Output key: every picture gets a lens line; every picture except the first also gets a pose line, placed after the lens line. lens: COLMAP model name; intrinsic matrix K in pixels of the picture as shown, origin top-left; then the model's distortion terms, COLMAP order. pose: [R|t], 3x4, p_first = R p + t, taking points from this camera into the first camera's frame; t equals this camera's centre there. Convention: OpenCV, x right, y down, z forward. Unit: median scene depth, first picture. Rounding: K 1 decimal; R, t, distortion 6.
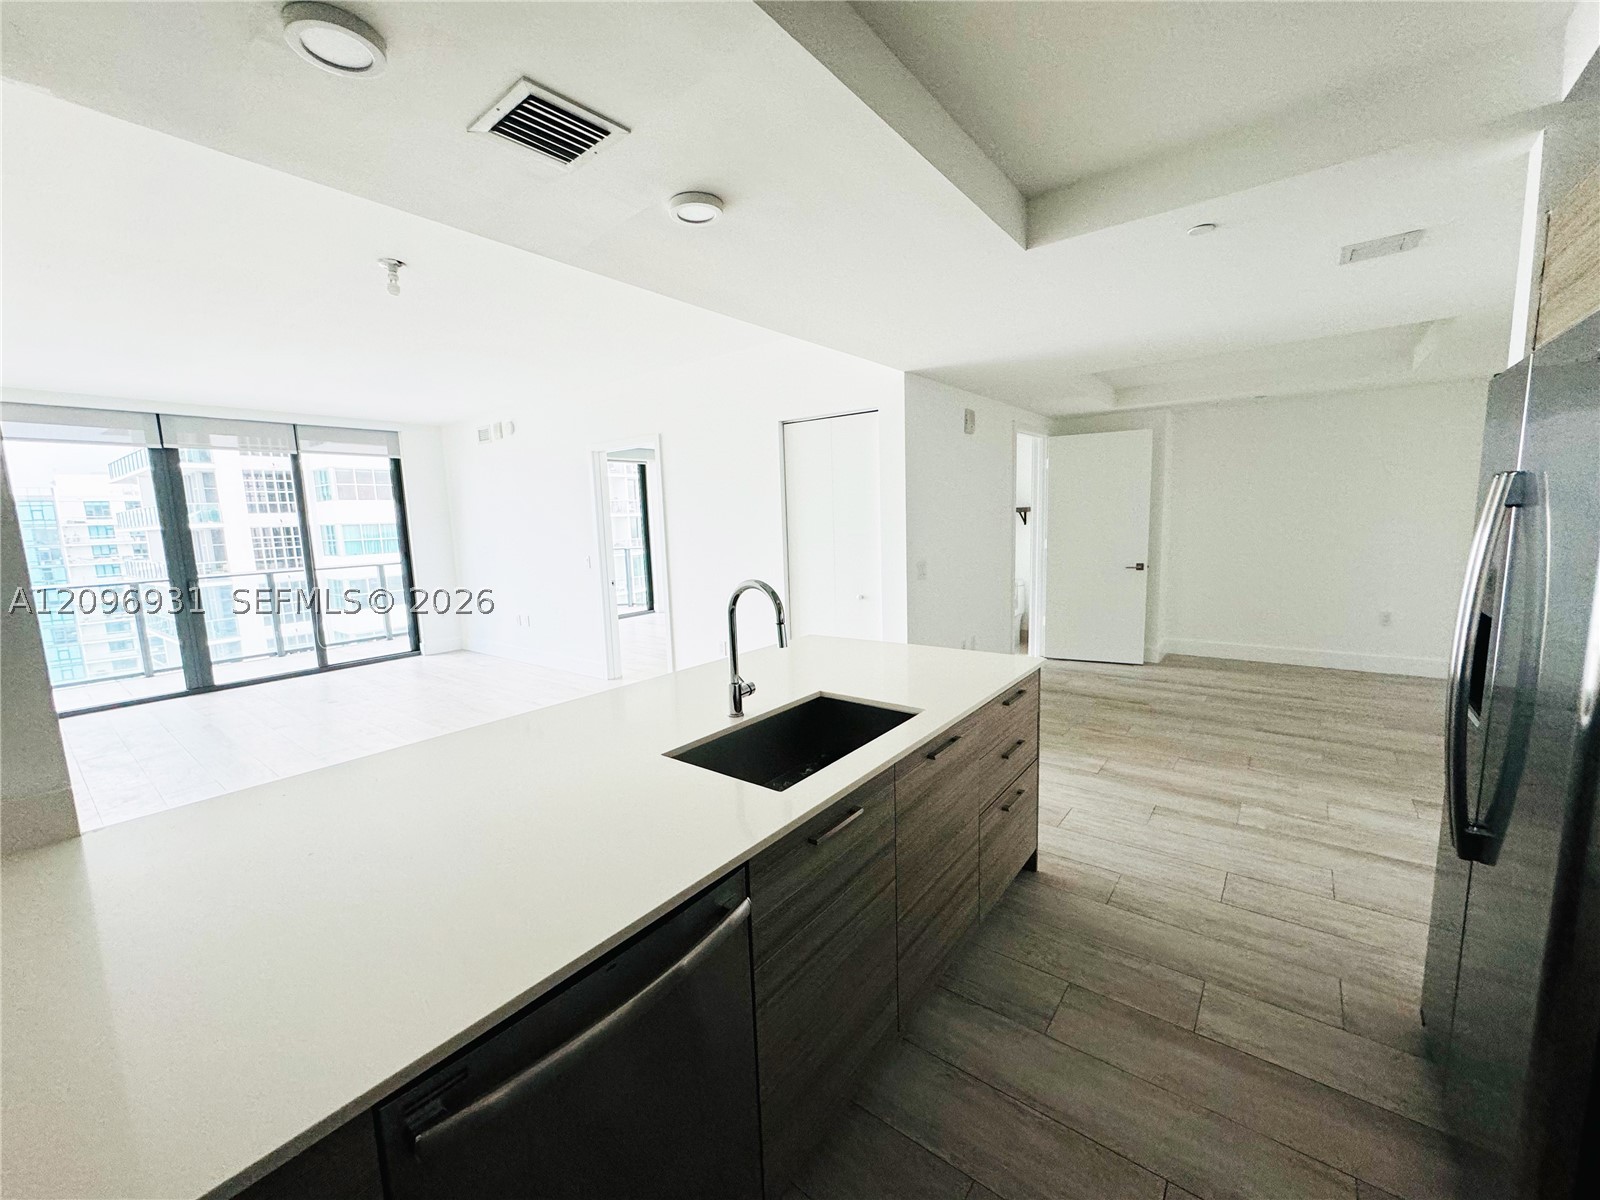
lens RADIAL K [[639.0, 0, 798.4], [0, 639.0, 599.8], [0, 0, 1]] dist [0.000954, -0.000406]
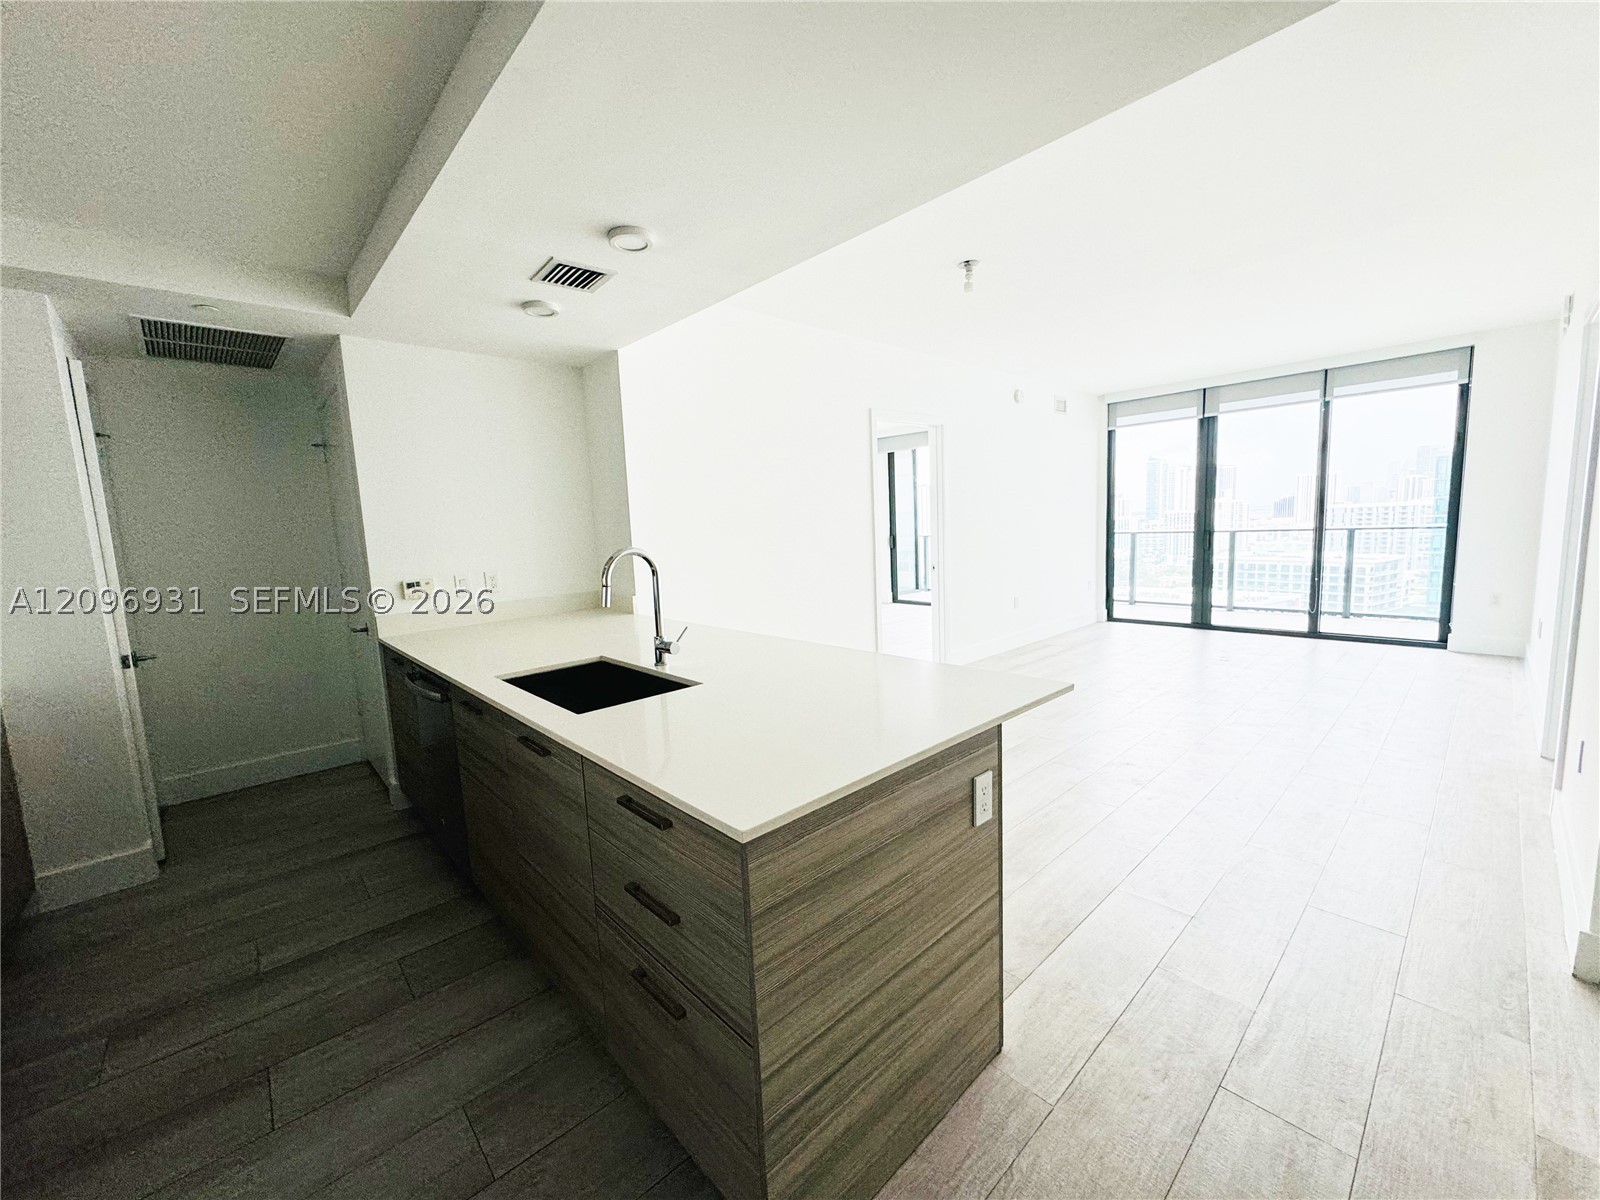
lens RADIAL K [[634.0, 0, 797.7], [0, 634.0, 599.1], [0, 0, 1]] dist [-0.001137, -0.000093]
pose [[-0.165622, 0.159040, -0.973281, 0.574469], [-0.079668, 0.981528, 0.173944, -0.093078], [0.982966, 0.106348, -0.149893, 0.838123]]
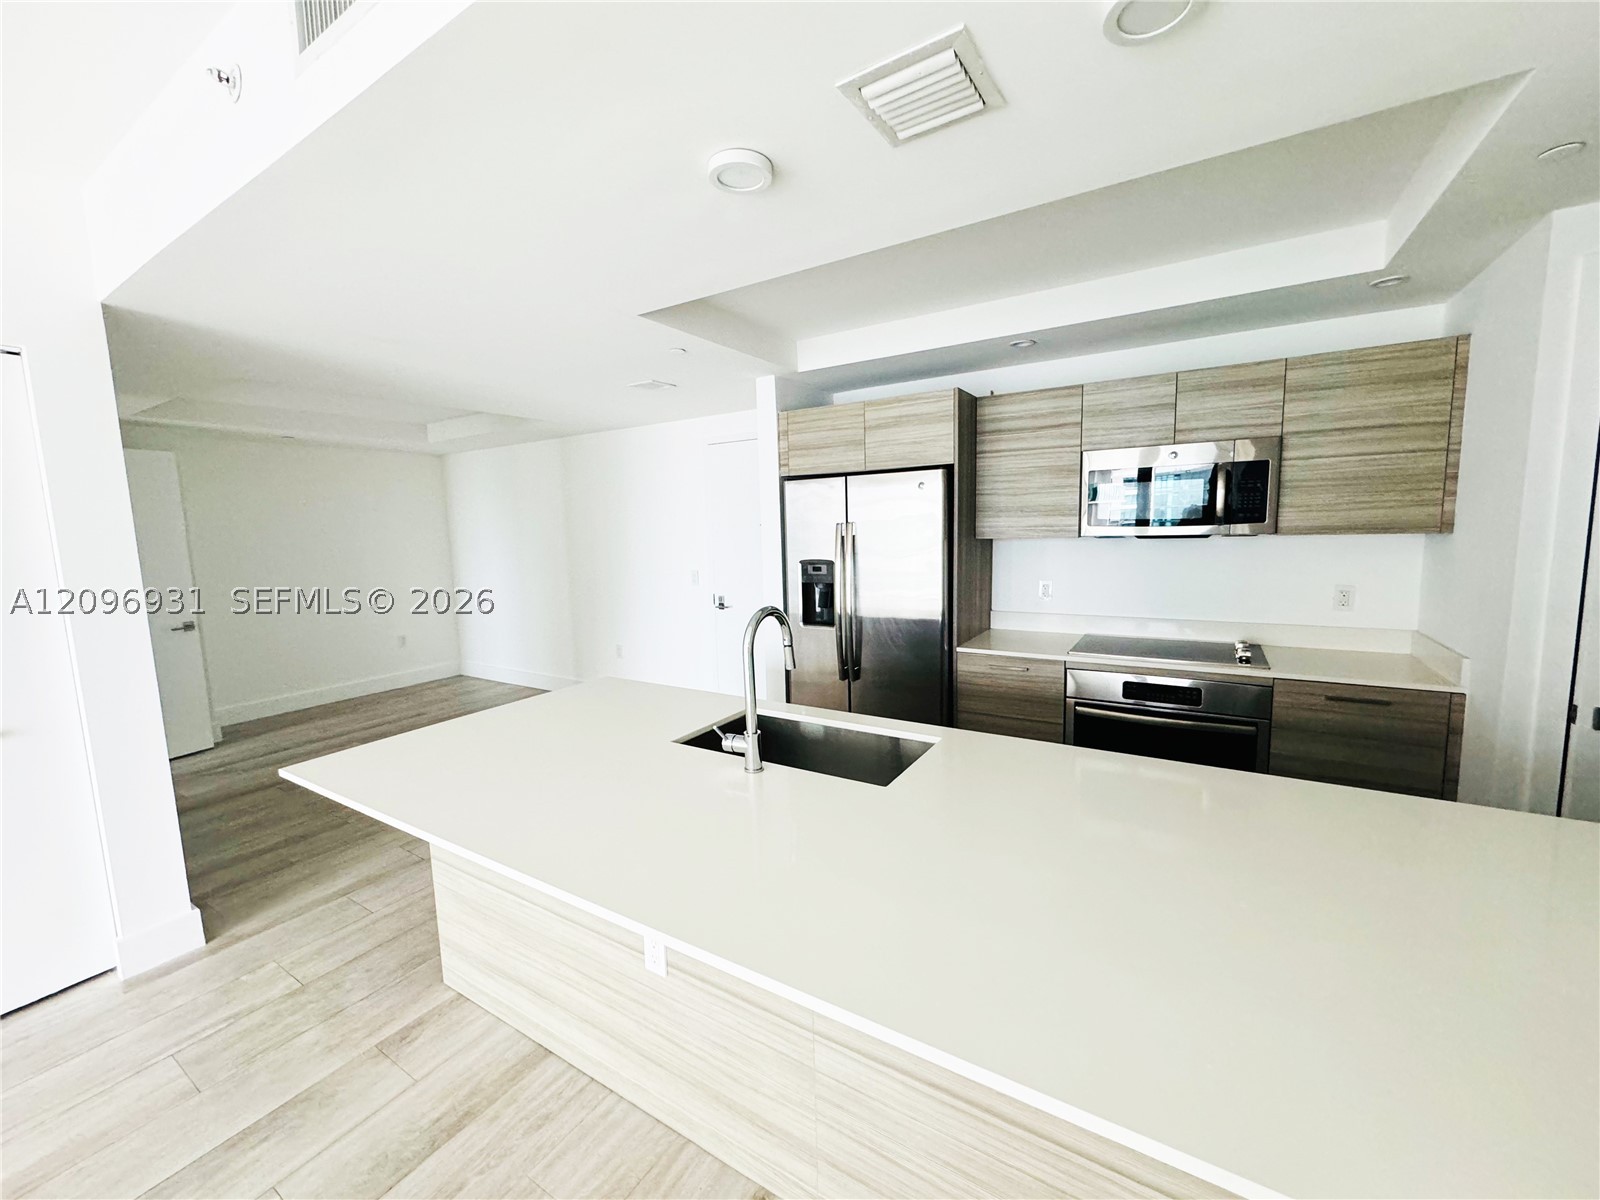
lens RADIAL K [[637.4, 0, 798.0], [0, 637.4, 600.4], [0, 0, 1]] dist [-0.000665, -0.000023]
pose [[-0.097661, -0.082726, 0.991776, -0.558962], [0.162861, 0.981777, 0.097929, -0.070667], [-0.981804, 0.171085, -0.082408, 0.580964]]
